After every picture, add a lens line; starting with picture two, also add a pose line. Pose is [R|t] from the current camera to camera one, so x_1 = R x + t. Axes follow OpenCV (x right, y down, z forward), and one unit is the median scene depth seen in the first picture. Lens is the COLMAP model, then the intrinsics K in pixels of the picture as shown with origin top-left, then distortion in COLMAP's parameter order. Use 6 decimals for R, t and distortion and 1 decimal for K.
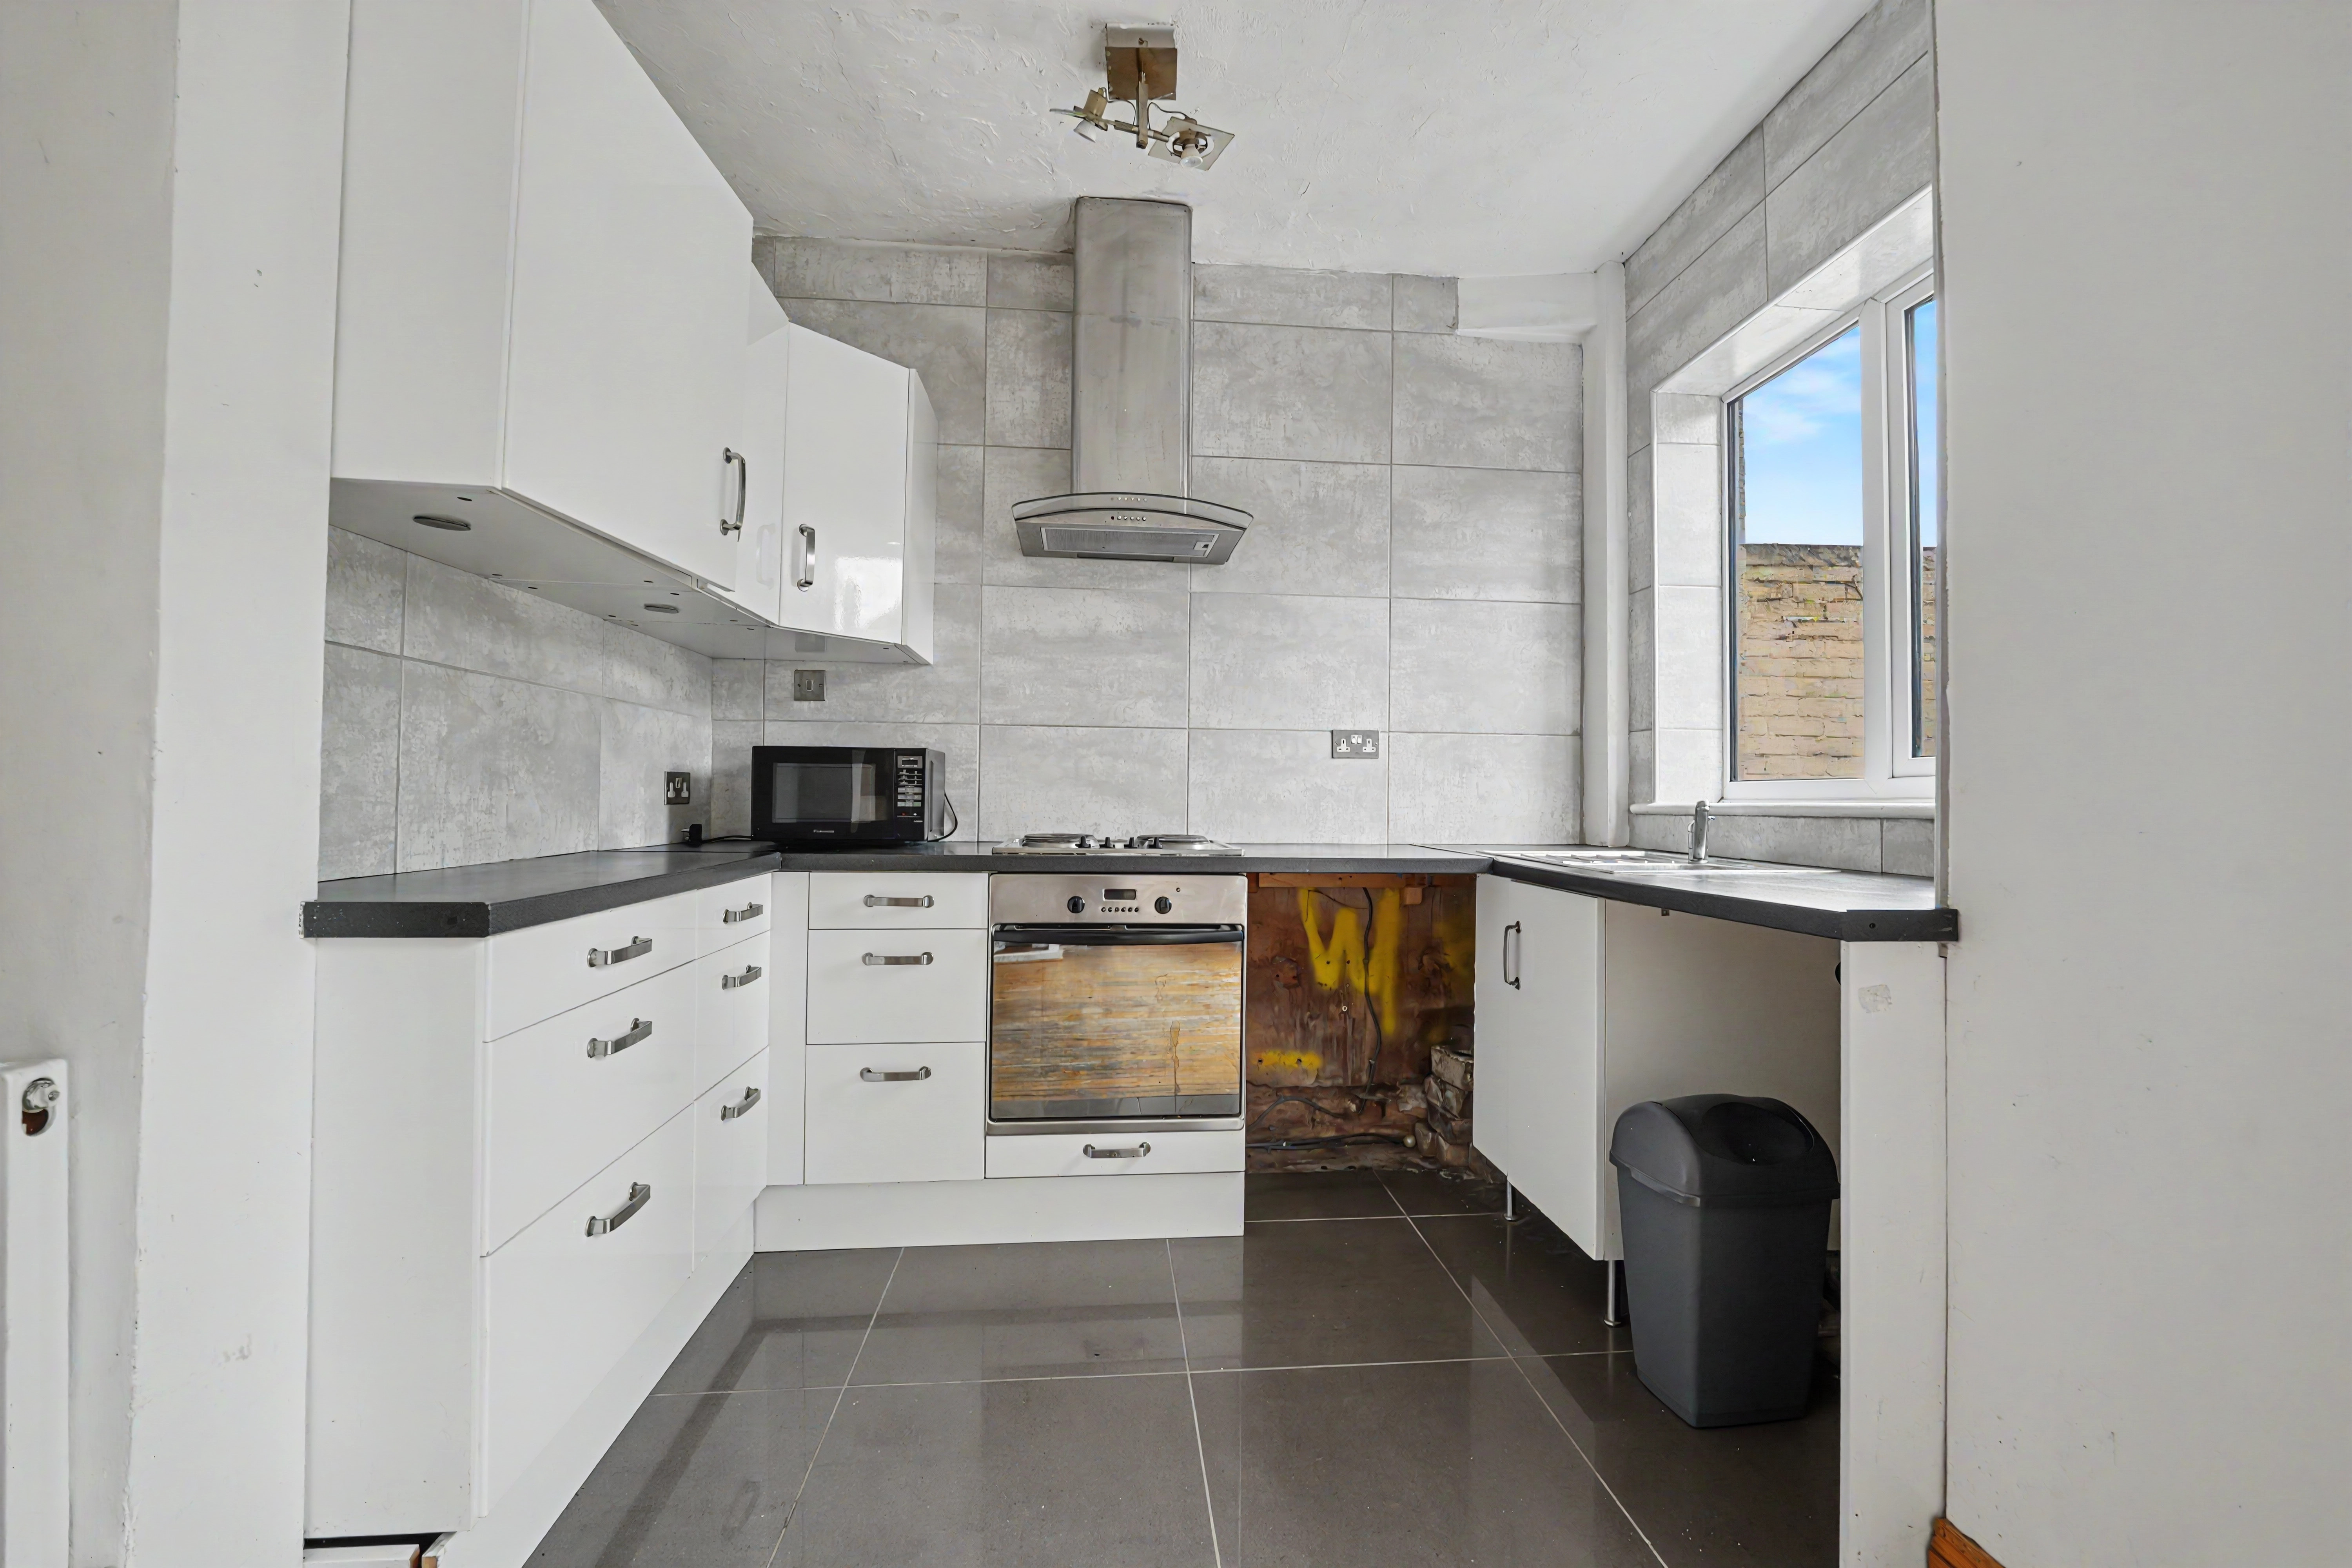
lens RADIAL K [[956.5, 0, 1182.5], [0, 956.5, 780.6], [0, 0, 1]] dist [-0.014131, 0.000334]
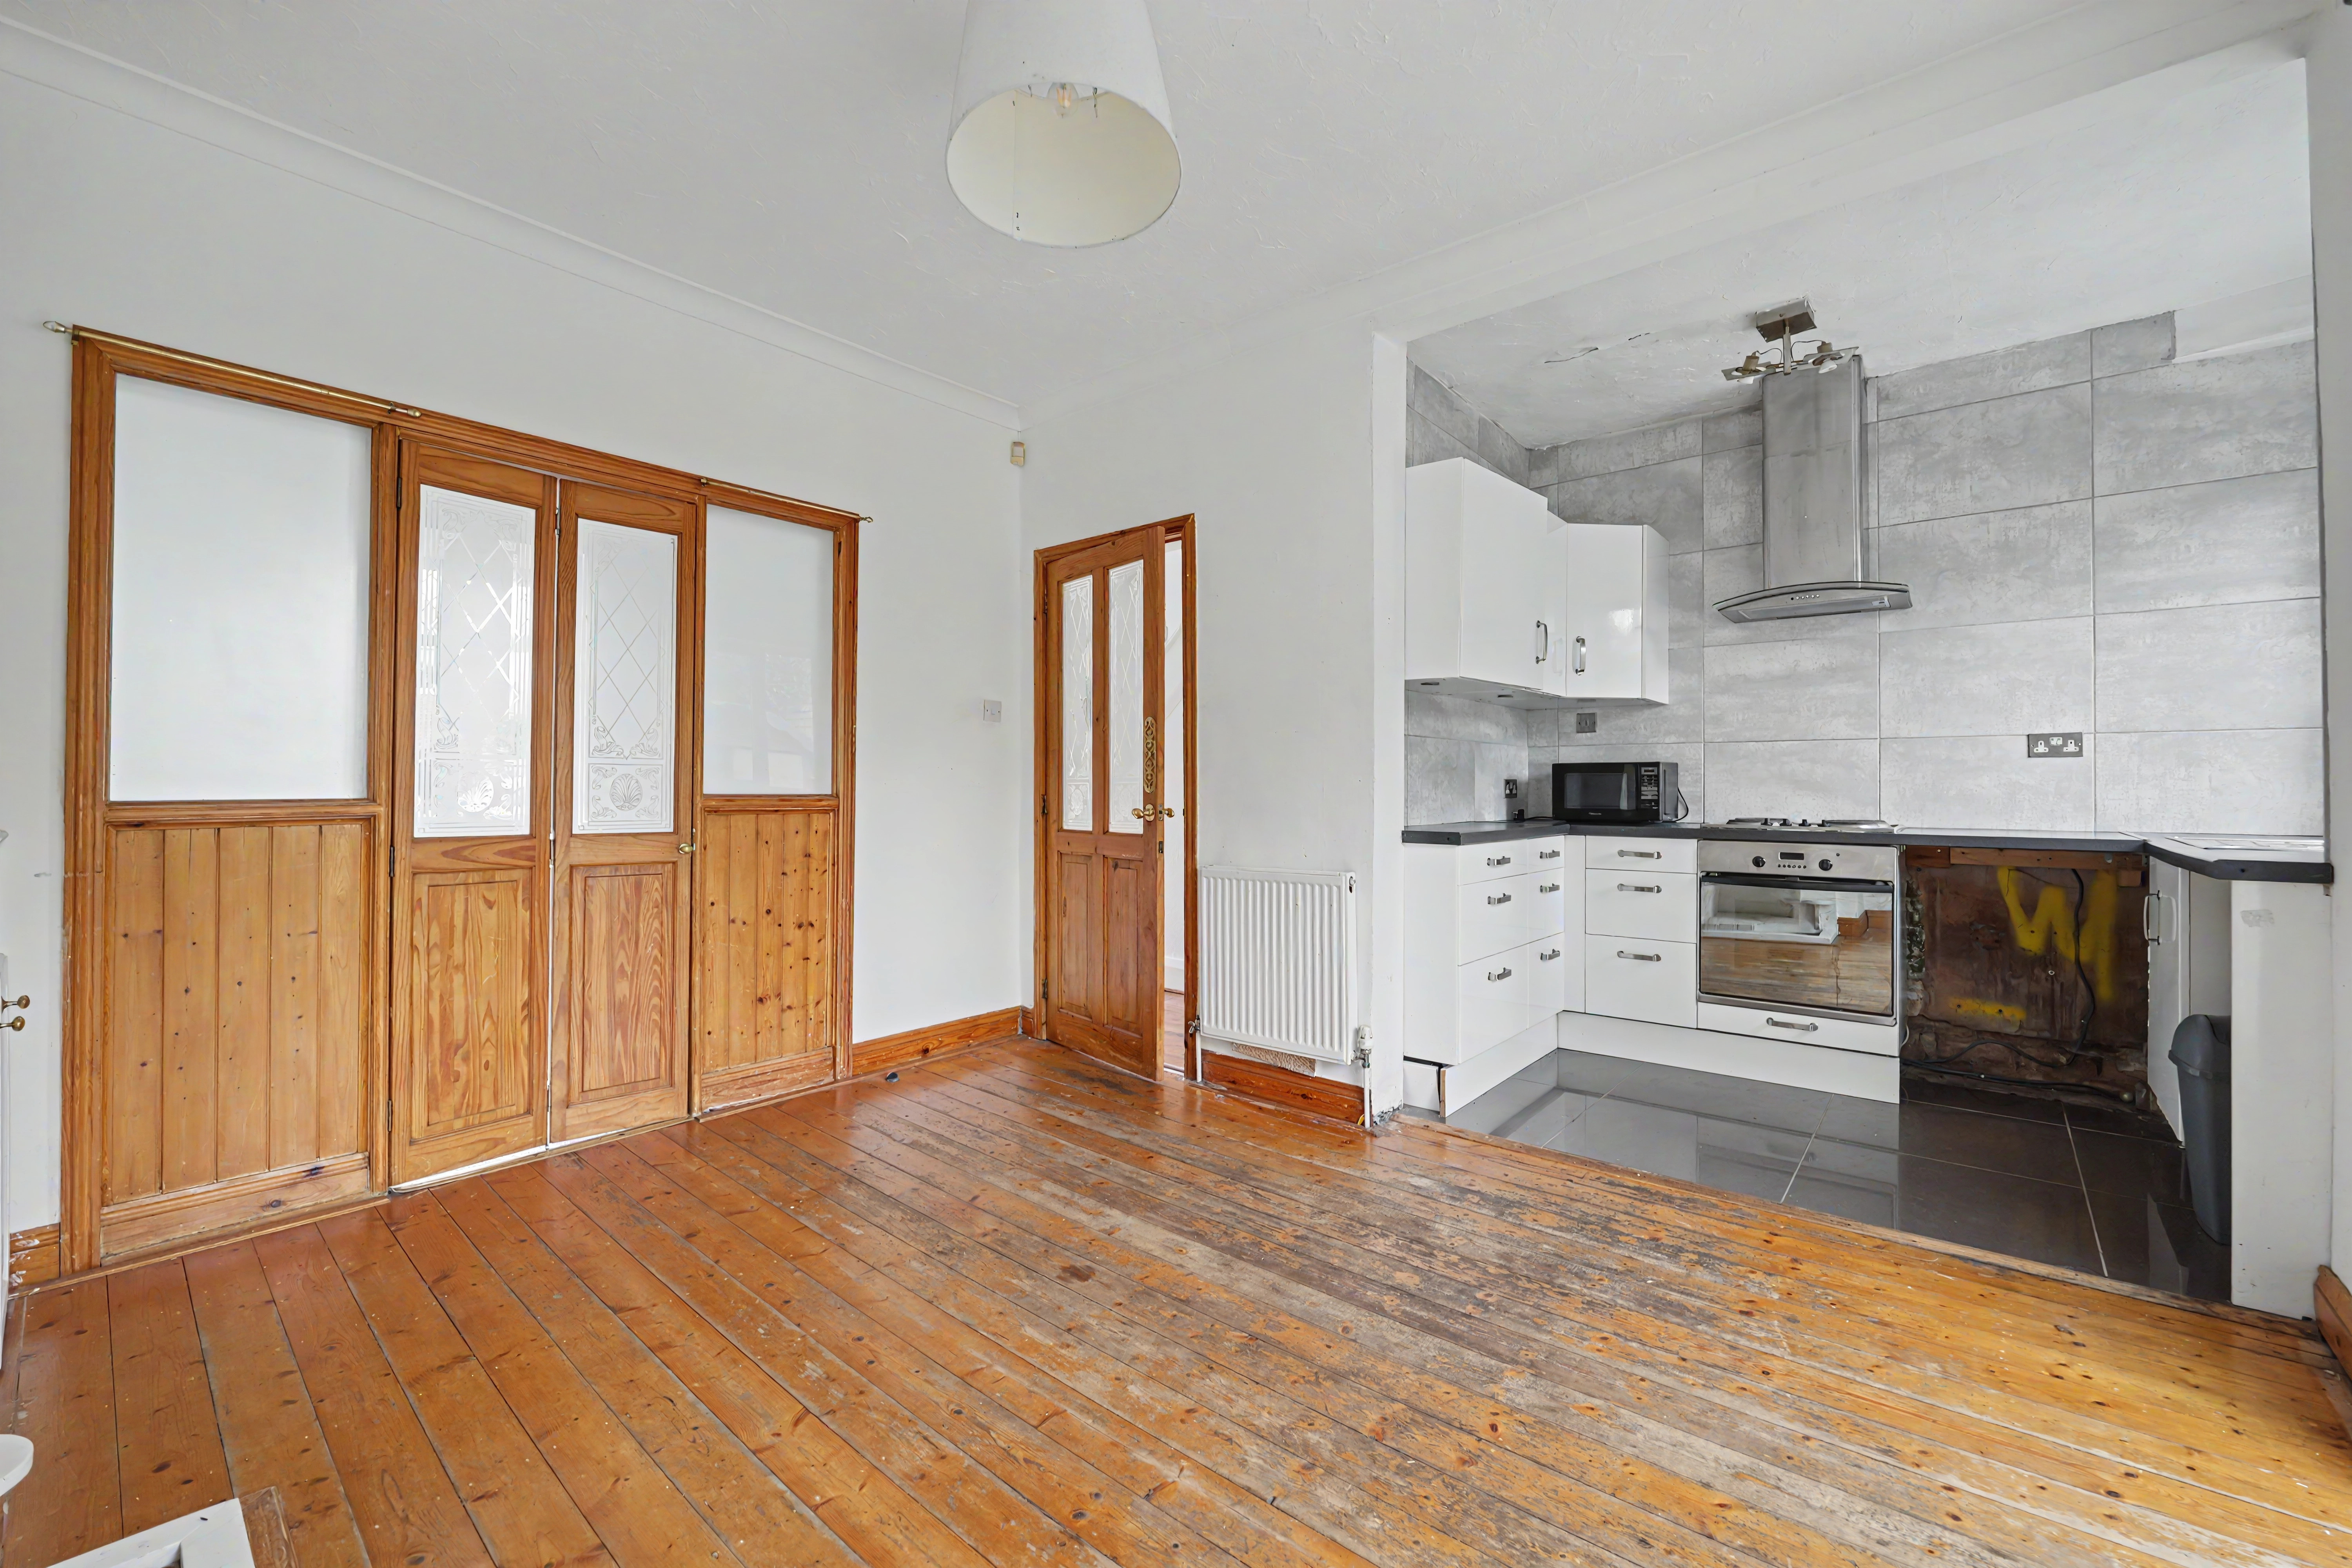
lens RADIAL K [[956.5, 0, 1182.5], [0, 956.5, 780.6], [0, 0, 1]] dist [-0.014131, 0.000334]
pose [[0.705245, -0.014674, -0.708812, 0.252441], [0.016943, 0.999849, -0.003842, -0.008605], [0.708762, -0.009300, 0.705387, -0.581072]]
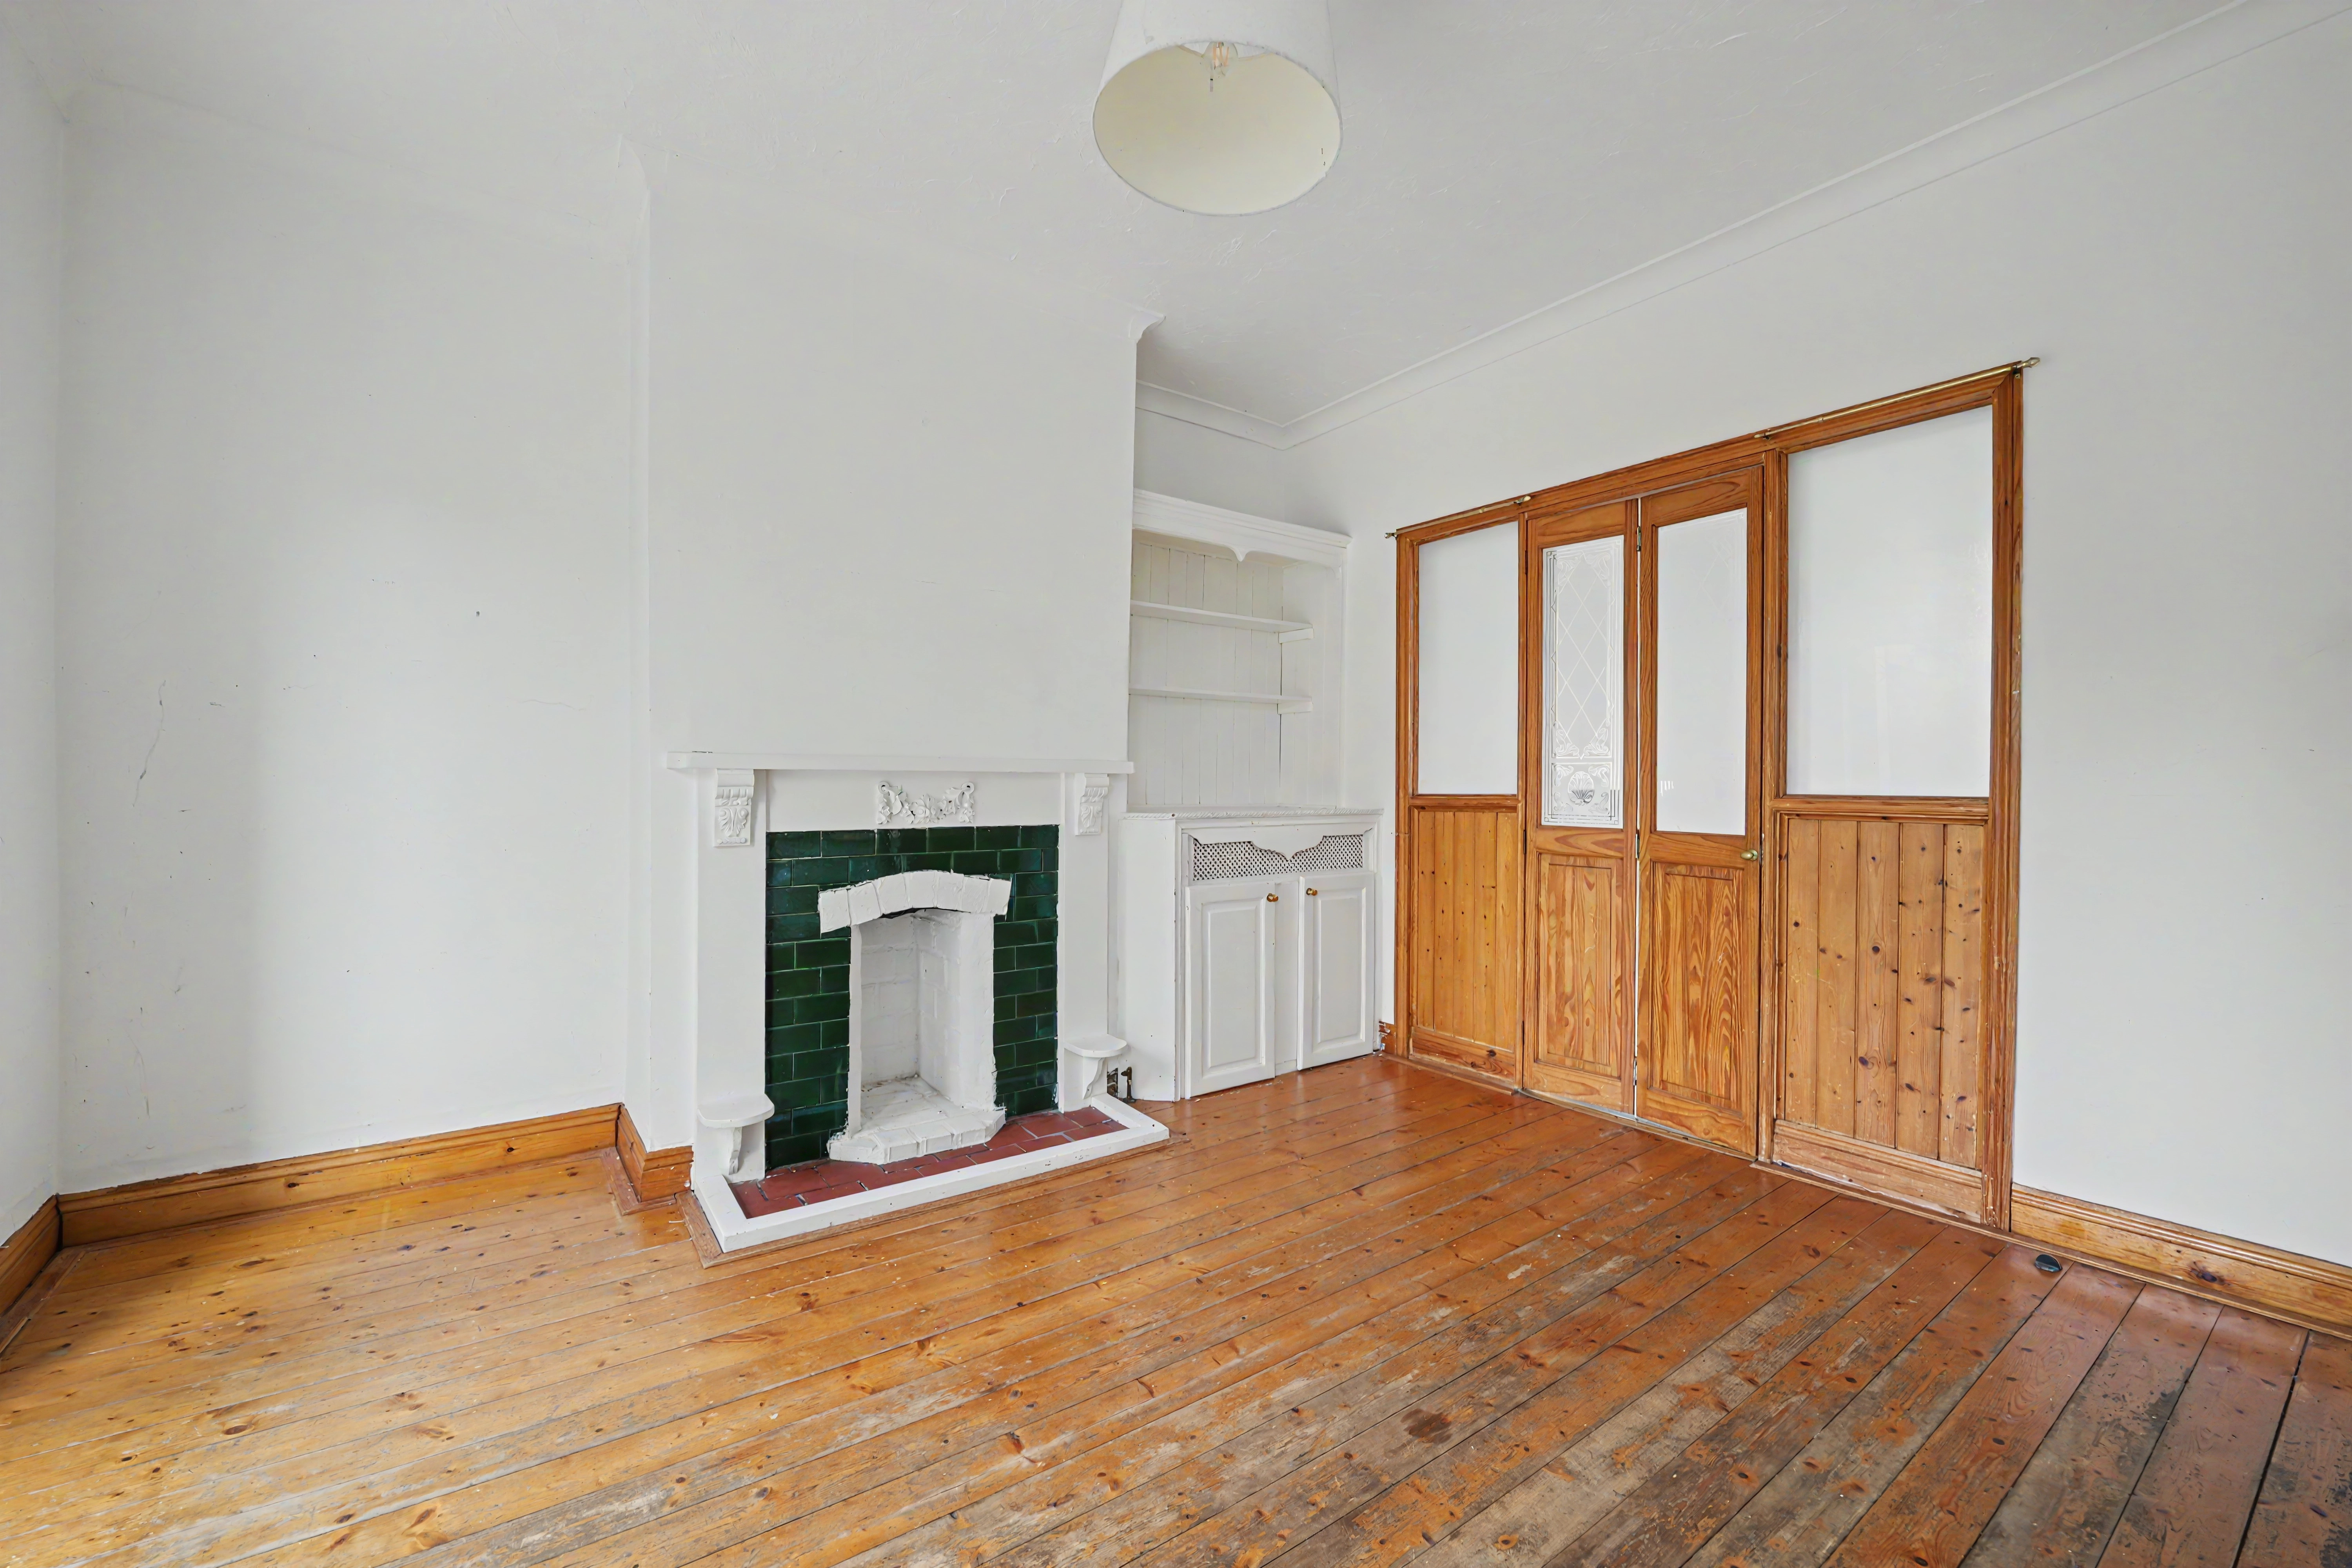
lens RADIAL K [[956.5, 0, 1182.5], [0, 956.5, 780.6], [0, 0, 1]] dist [-0.014131, 0.000334]
pose [[-0.853318, -0.014243, -0.521196, 0.082412], [-0.002939, 0.999742, -0.022510, 0.002890], [0.521382, -0.017676, -0.853140, 0.296421]]
